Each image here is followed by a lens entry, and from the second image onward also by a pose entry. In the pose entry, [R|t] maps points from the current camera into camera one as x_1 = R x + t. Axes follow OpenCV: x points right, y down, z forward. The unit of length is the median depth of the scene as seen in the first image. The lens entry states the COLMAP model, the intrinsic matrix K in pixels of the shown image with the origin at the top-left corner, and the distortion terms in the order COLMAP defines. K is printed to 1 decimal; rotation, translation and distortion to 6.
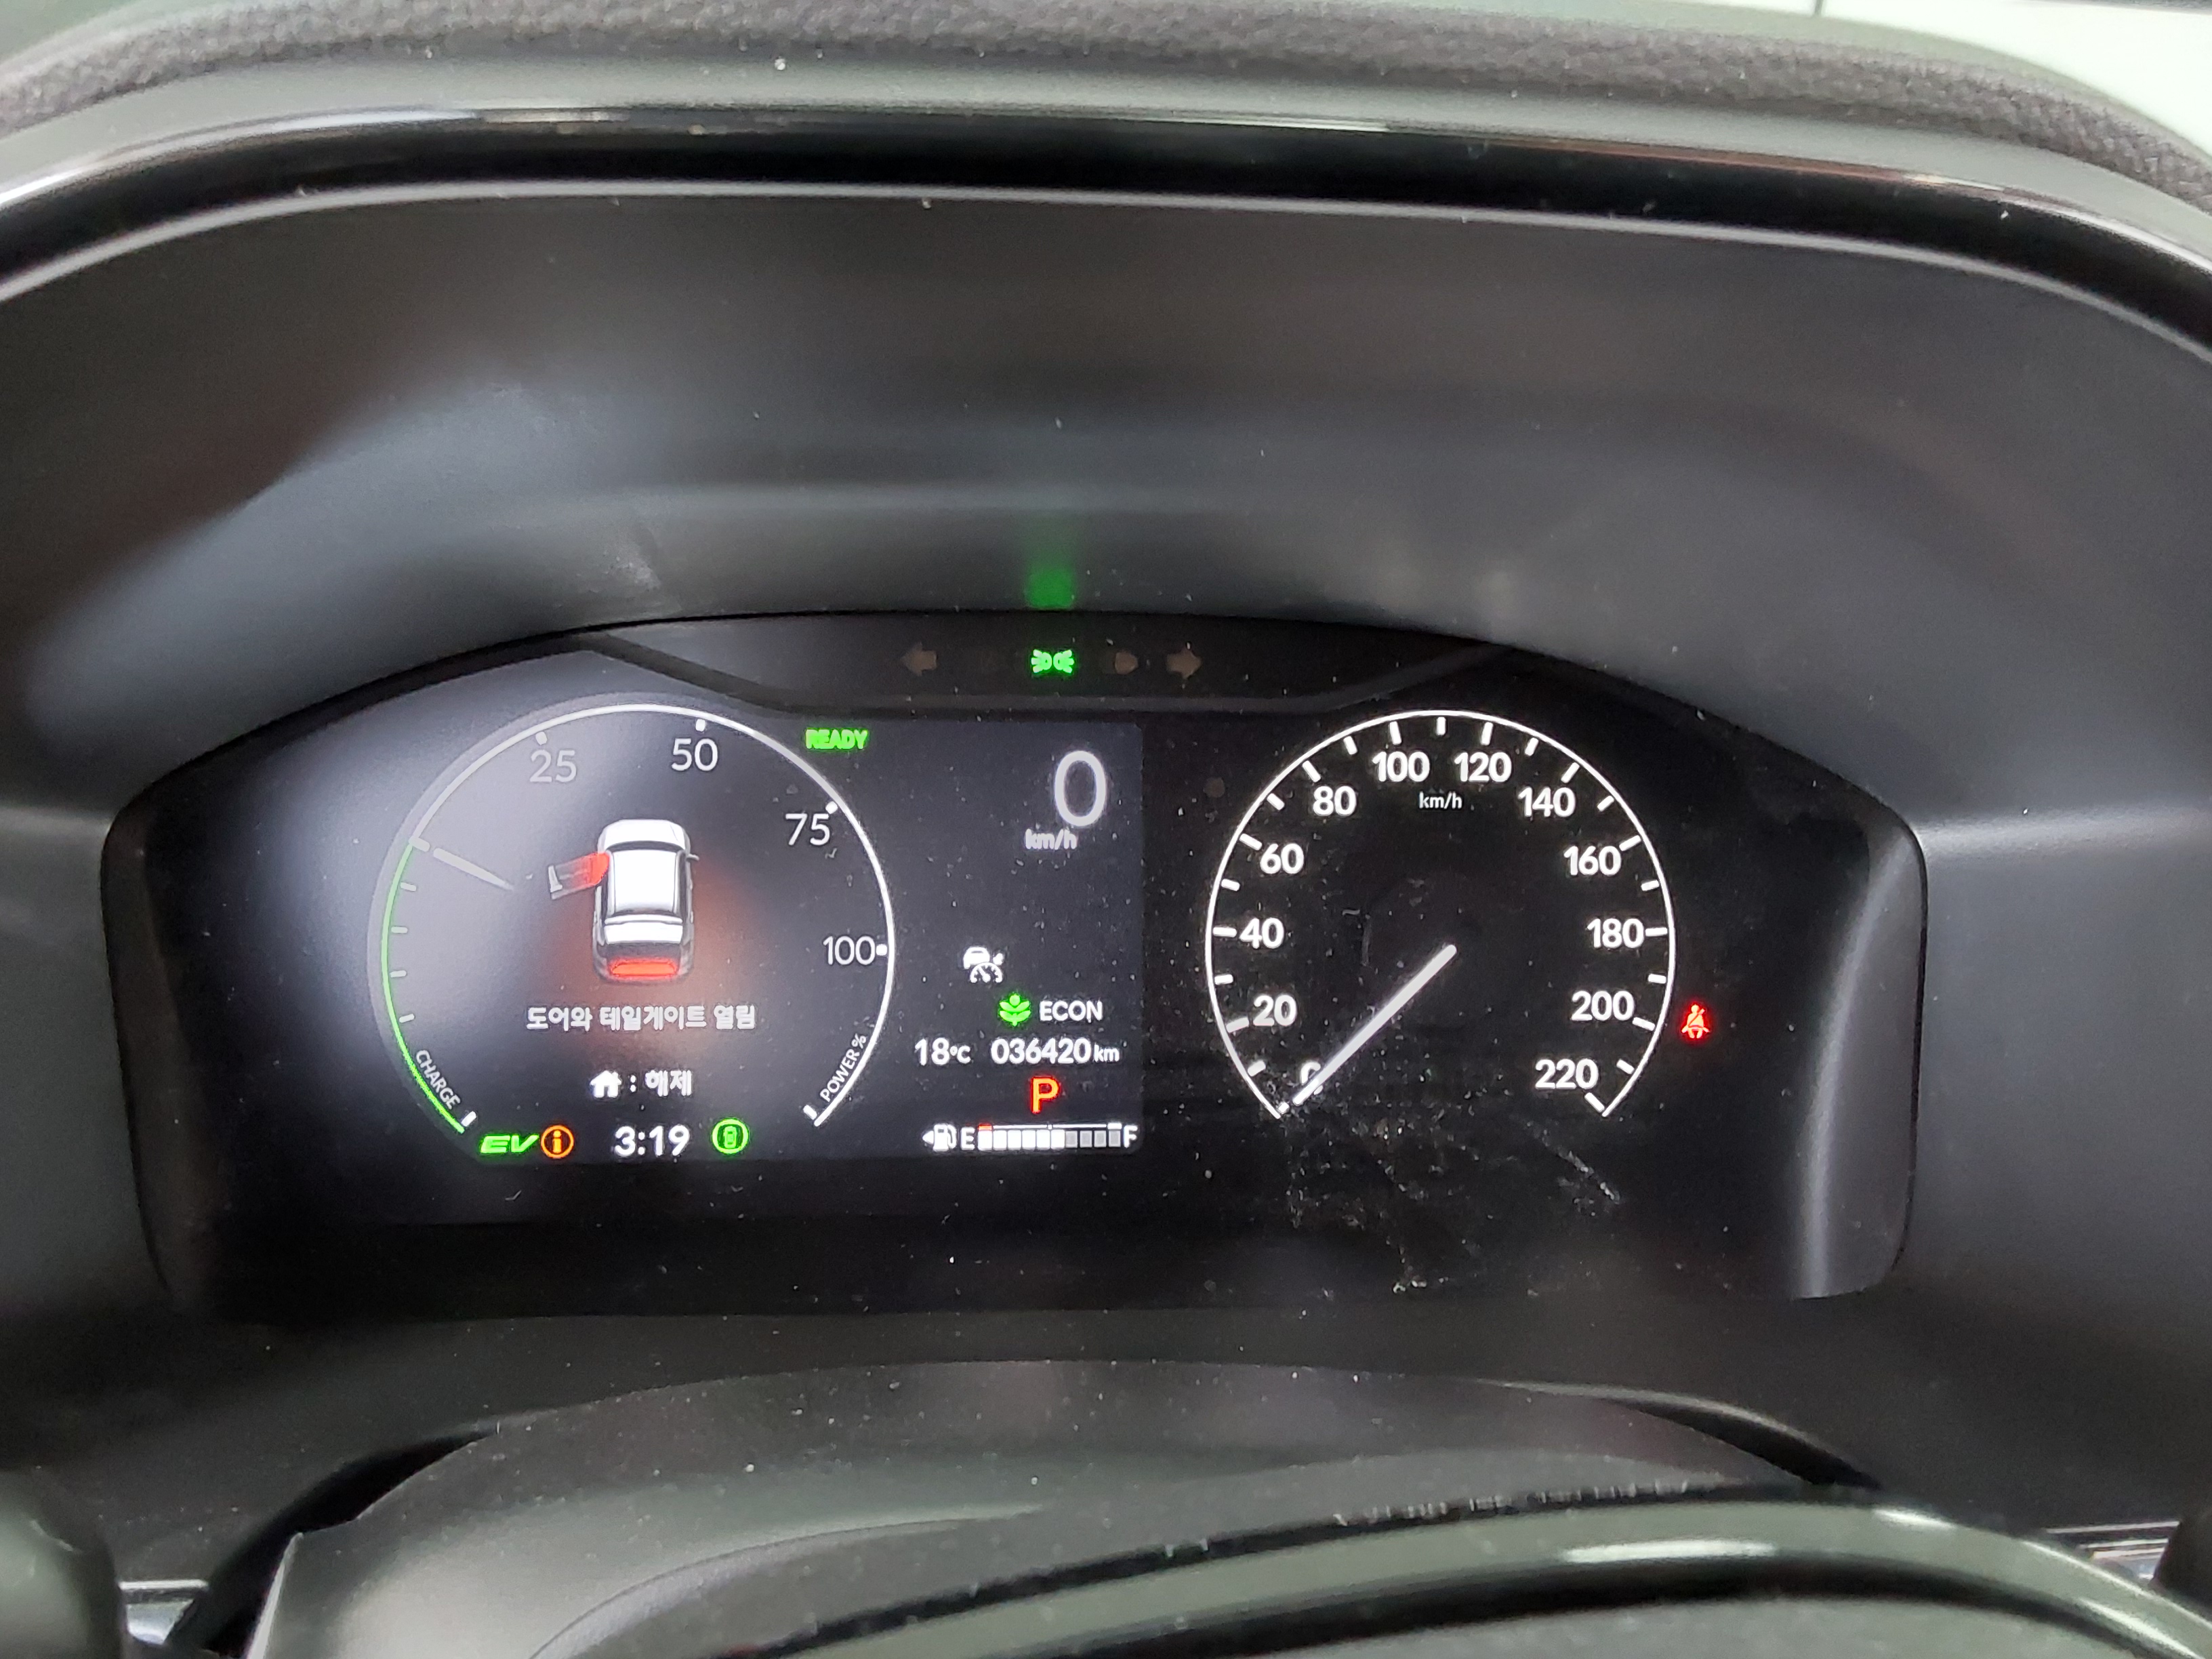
lens RADIAL K [[1826.5, 0, 1086.1], [0, 1826.5, 818.9], [0, 0, 1]] dist [0.103663, -0.134428]
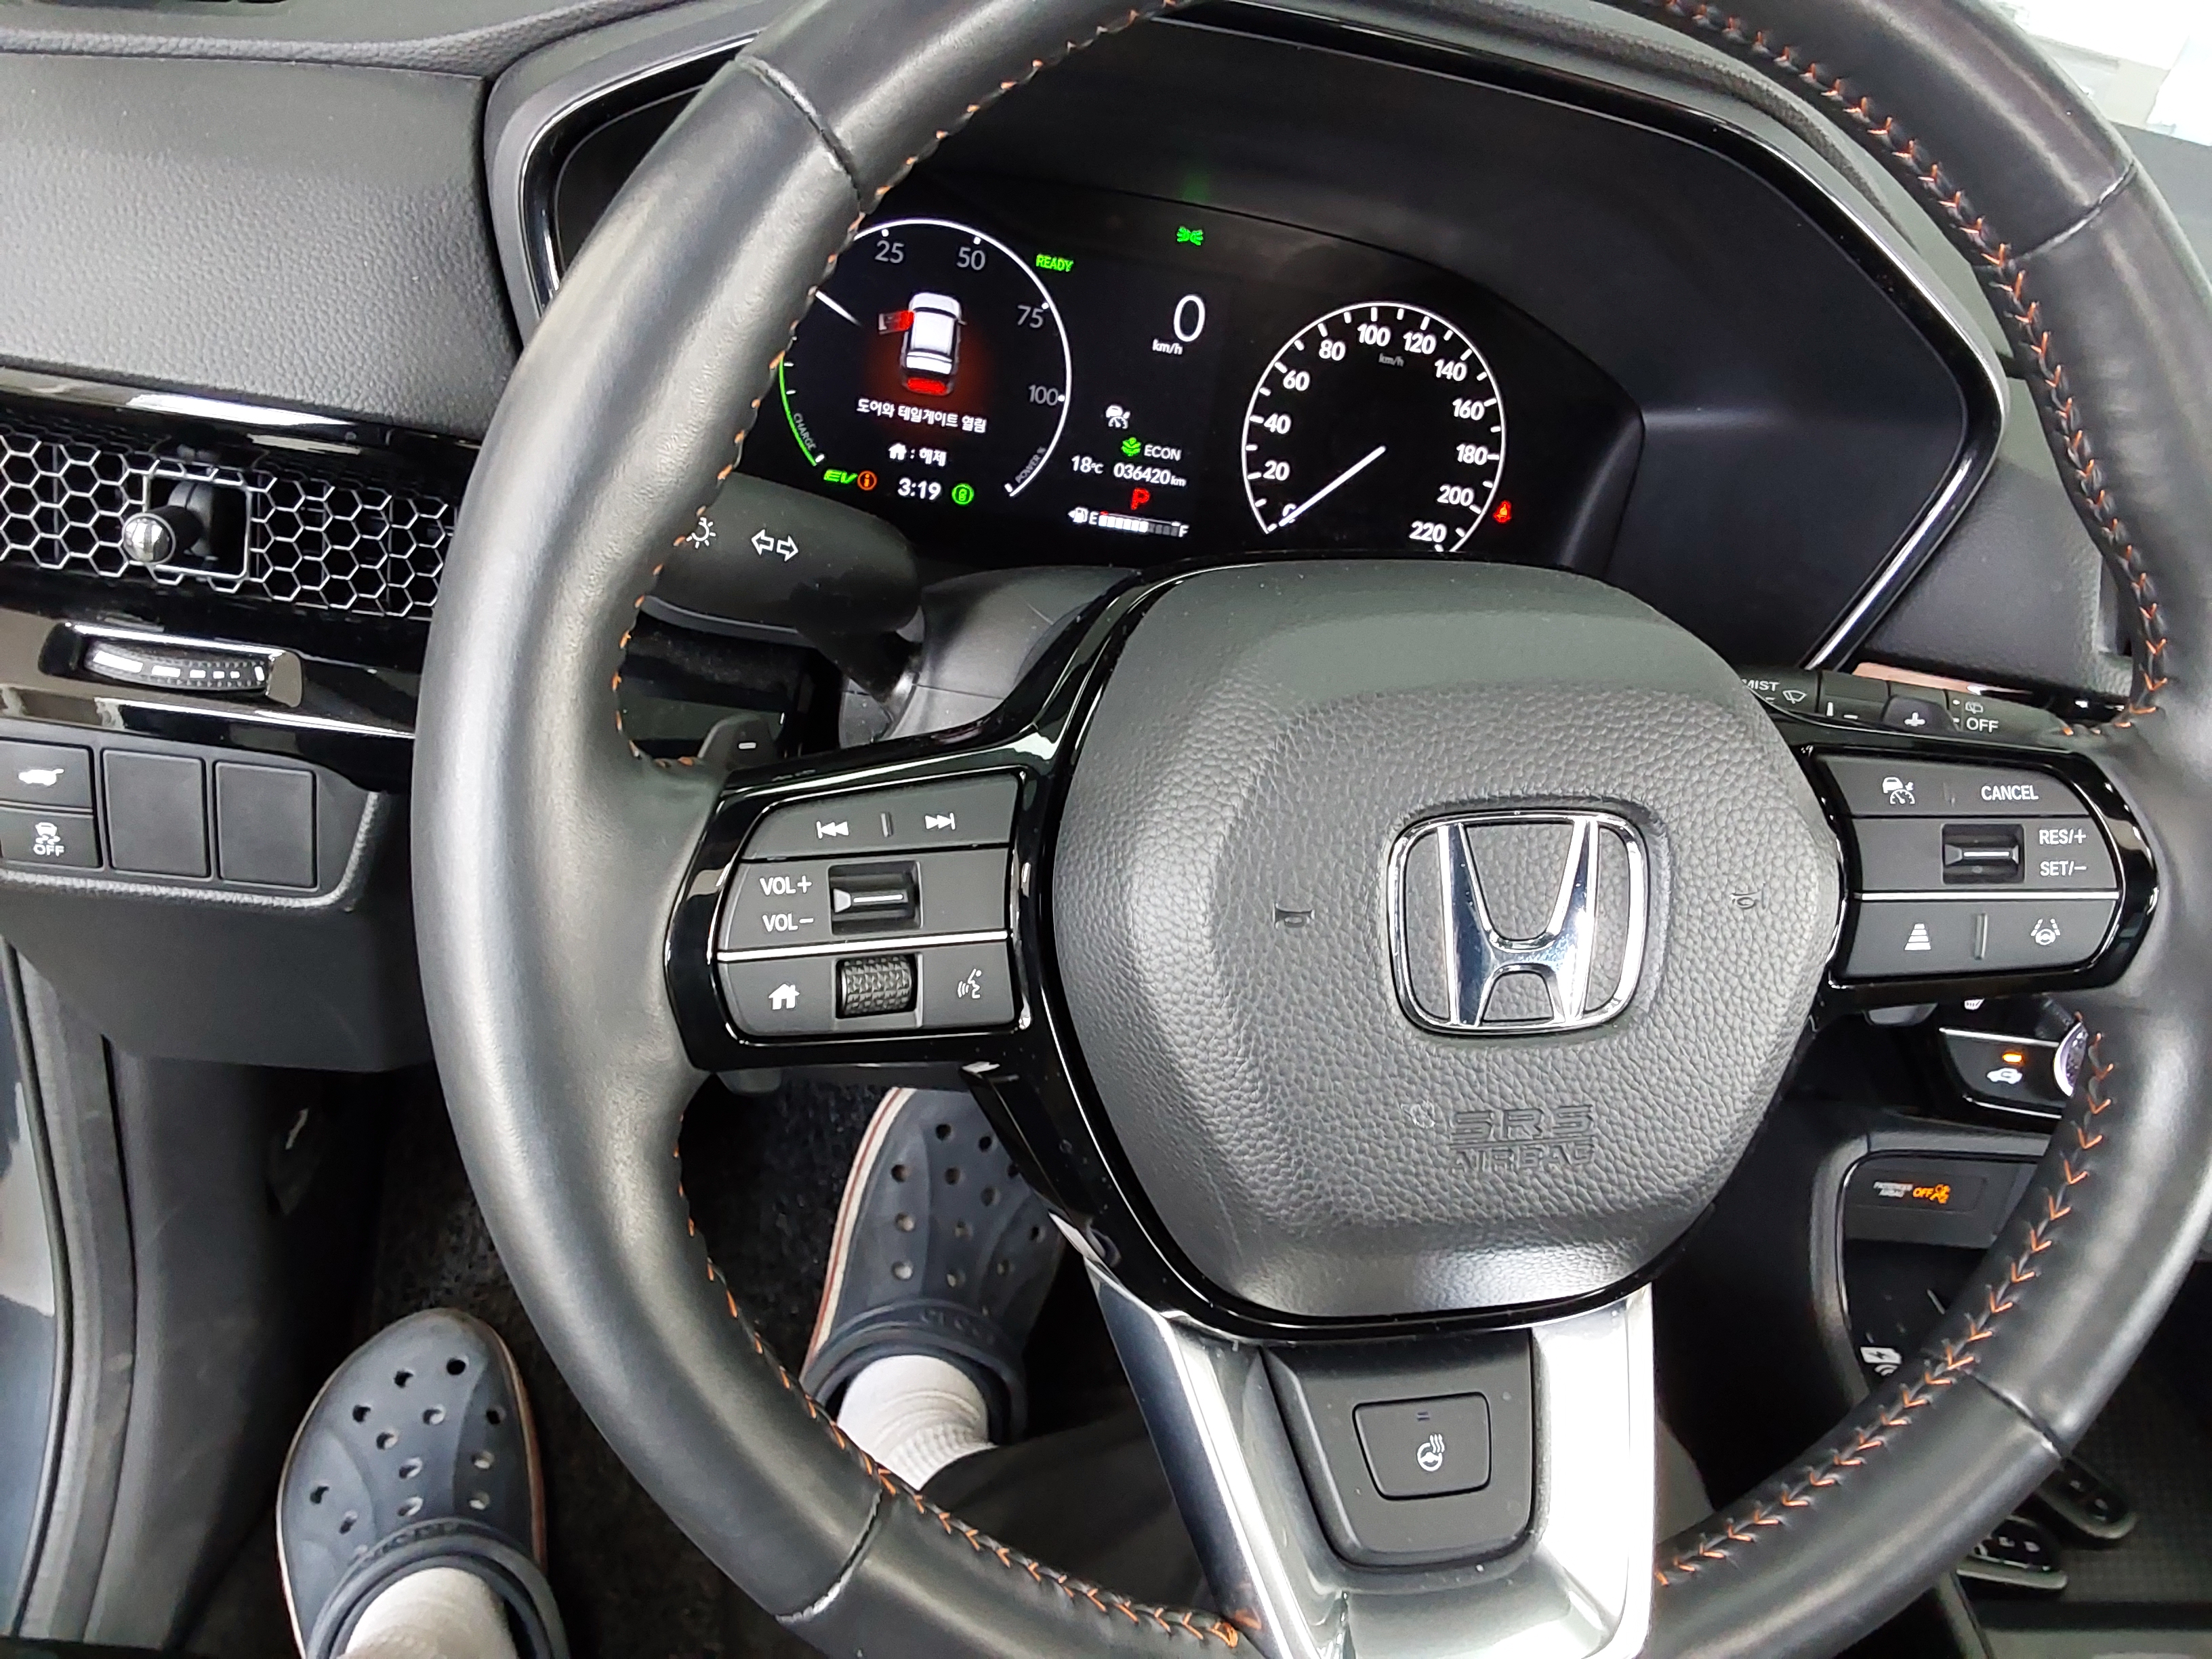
lens RADIAL K [[1826.5, 0, 1085.5], [0, 1826.5, 843.9], [0, 0, 1]] dist [0.103663, -0.134428]
pose [[0.980927, 0.118446, 0.154117, -0.299424], [-0.151785, 0.962067, 0.226689, 0.078661], [-0.121421, -0.245759, 0.961696, -0.729829]]
